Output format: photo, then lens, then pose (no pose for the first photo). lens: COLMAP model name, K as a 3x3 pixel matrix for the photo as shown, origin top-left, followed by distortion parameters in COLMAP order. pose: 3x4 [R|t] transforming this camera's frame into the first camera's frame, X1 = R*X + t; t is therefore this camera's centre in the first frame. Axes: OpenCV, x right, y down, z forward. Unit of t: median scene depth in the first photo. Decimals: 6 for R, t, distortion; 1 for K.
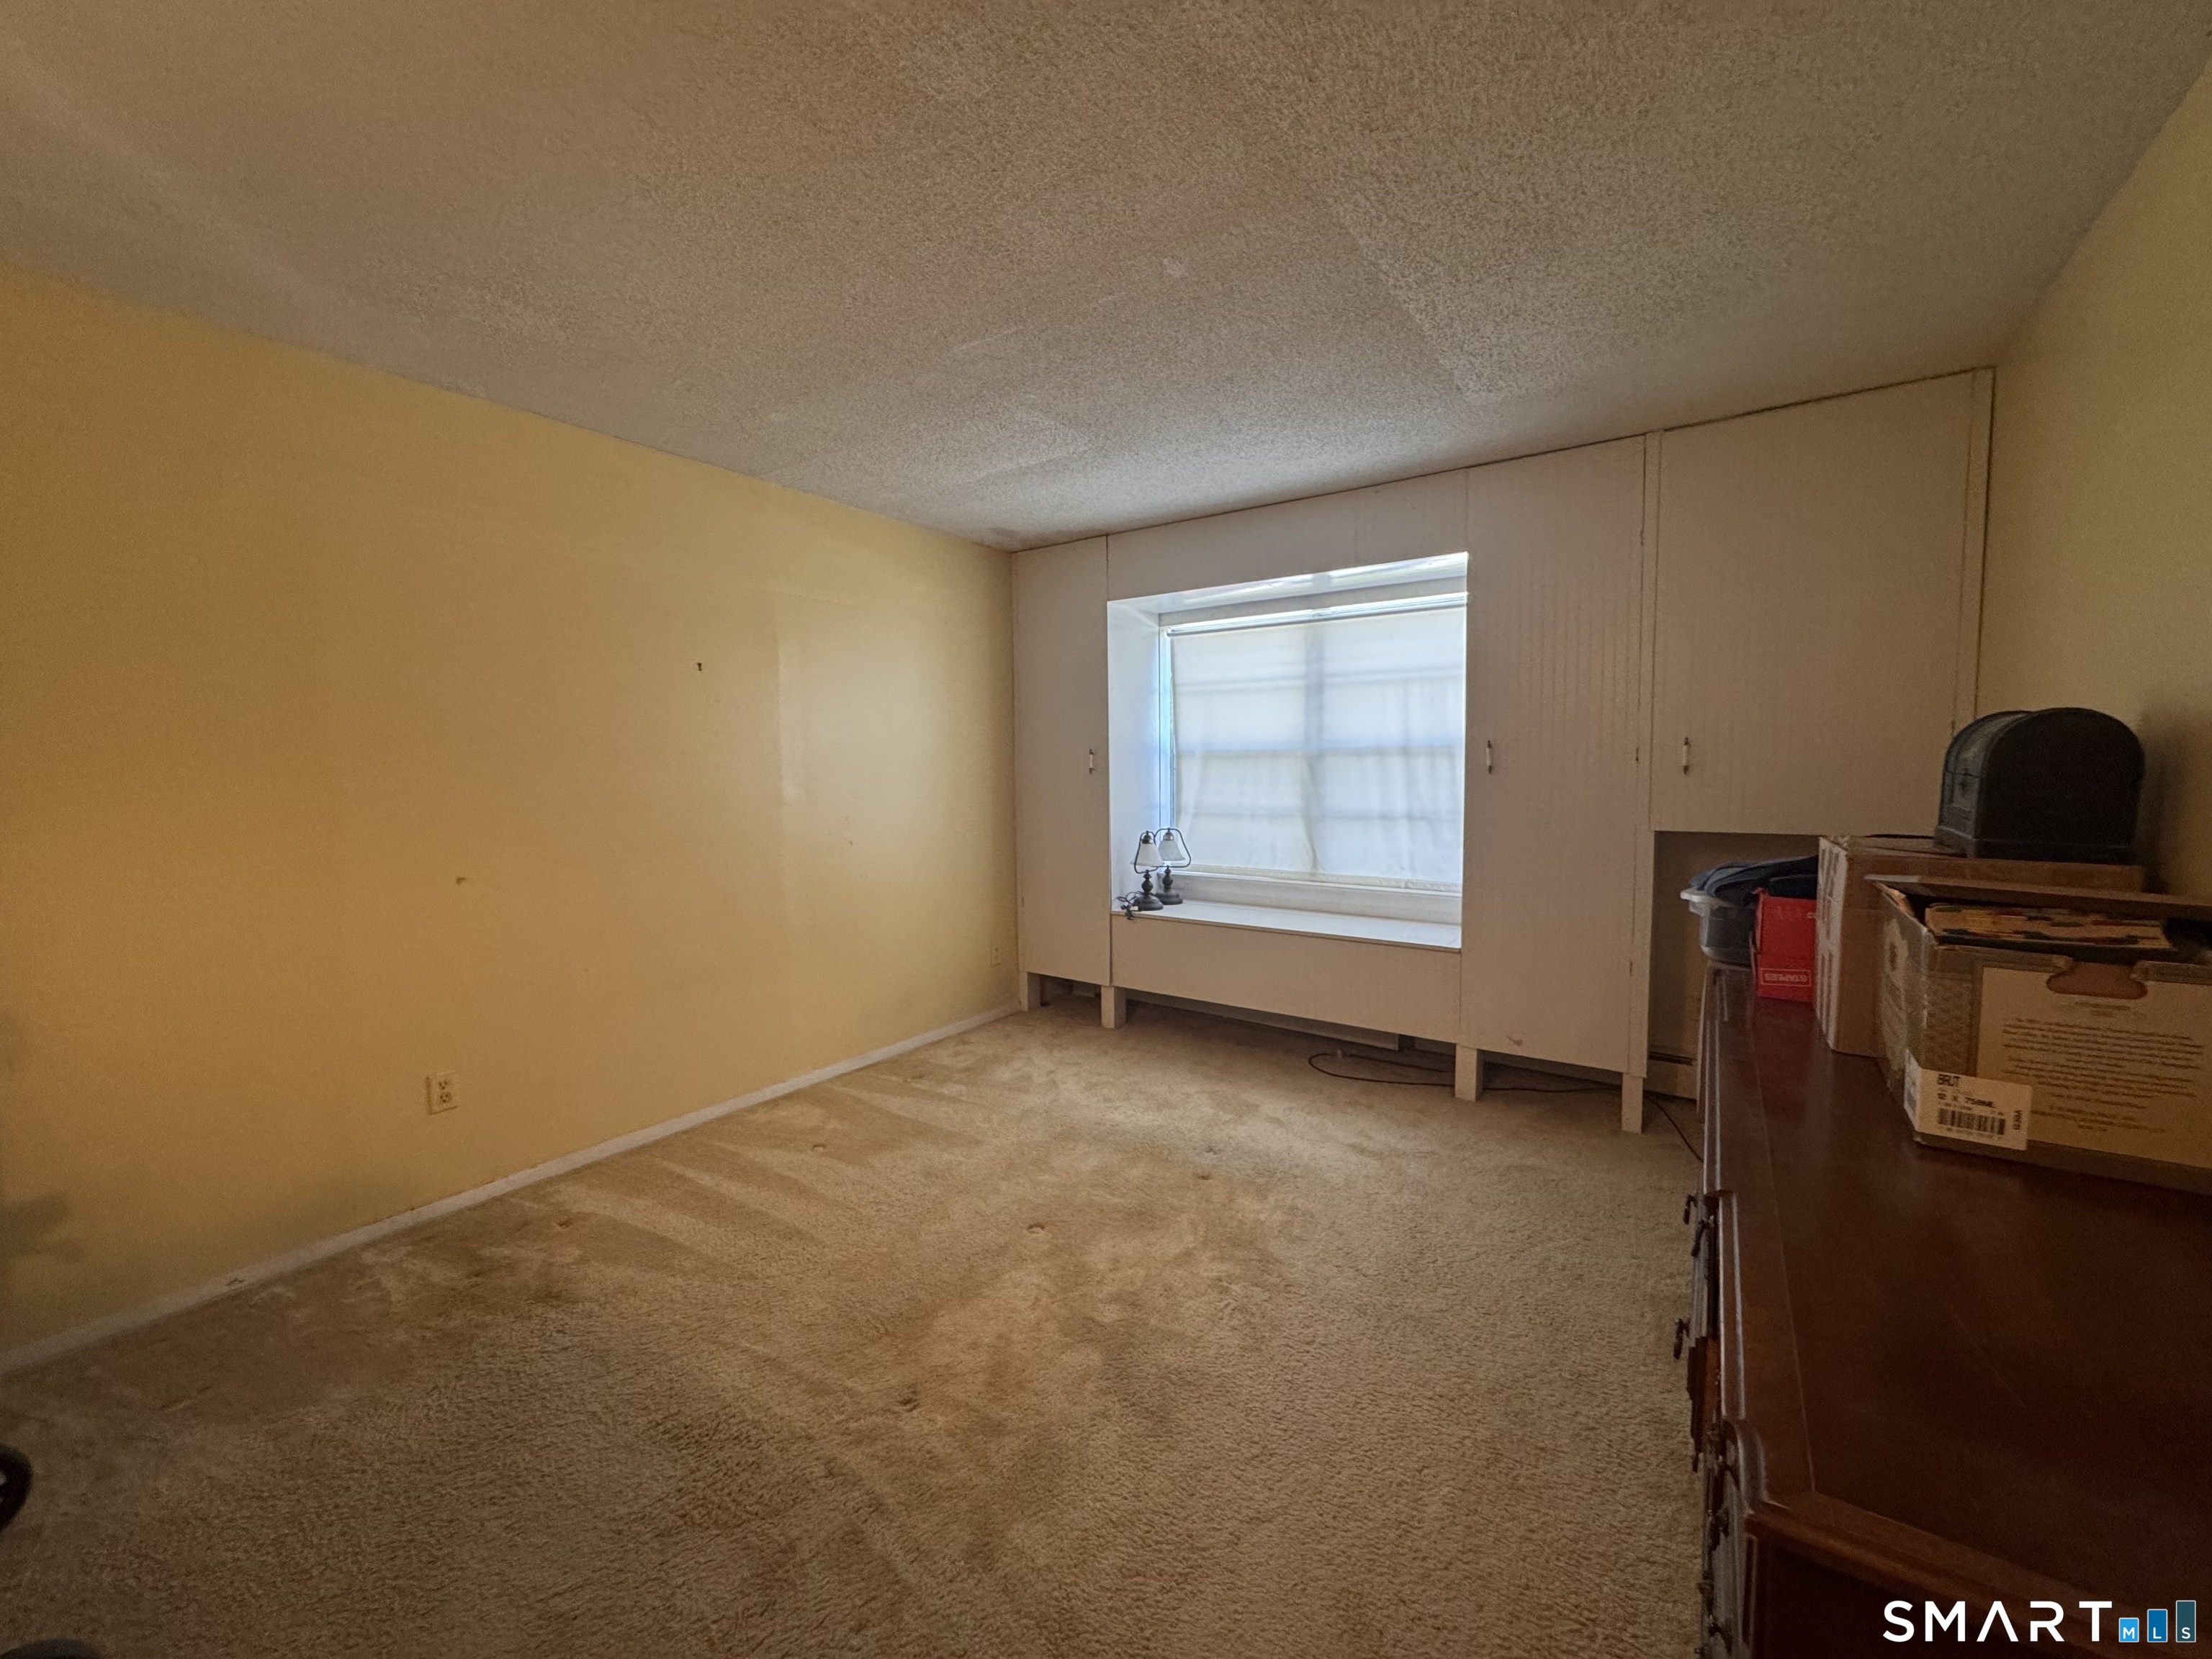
lens RADIAL K [[881.4, 0, 1106.0], [0, 881.4, 829.5], [0, 0, 1]] dist [0.000505, 0.000096]
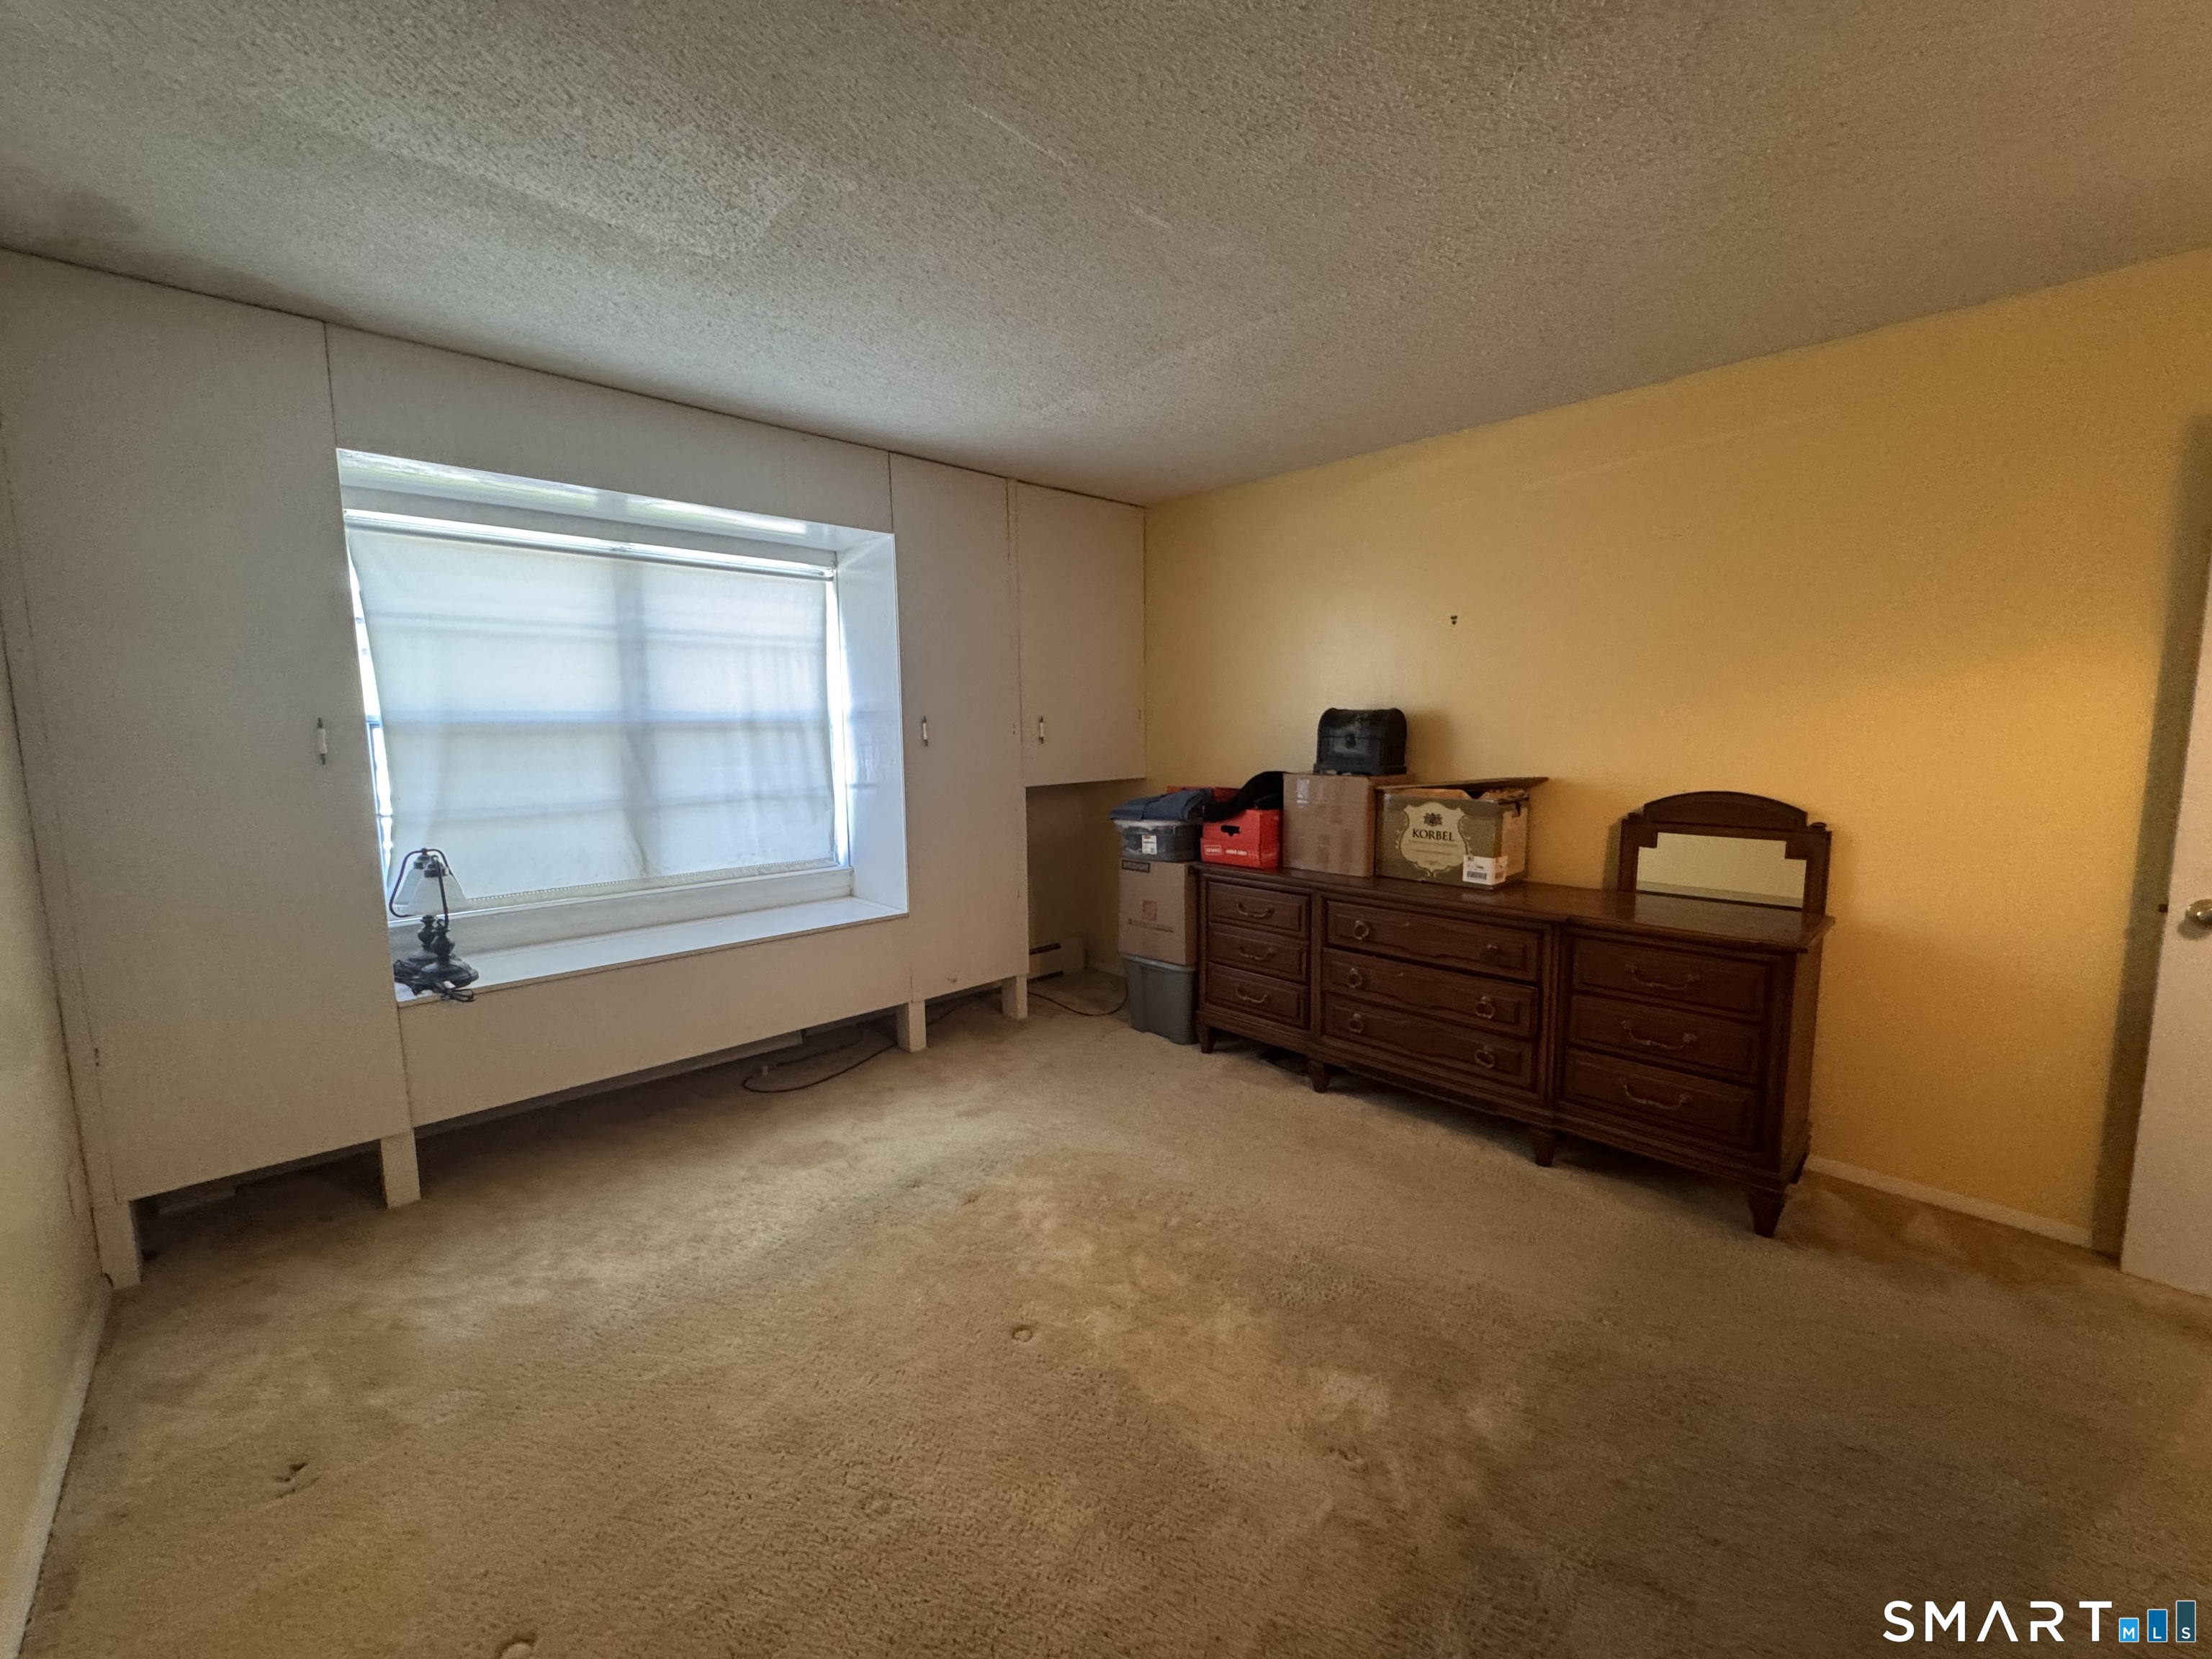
lens RADIAL K [[881.4, 0, 1106.0], [0, 881.4, 829.5], [0, 0, 1]] dist [0.000505, 0.000096]
pose [[0.198797, -0.108796, 0.973983, -0.481460], [0.085088, 0.991982, 0.093439, -0.036248], [-0.976340, 0.064299, 0.206460, 0.455628]]
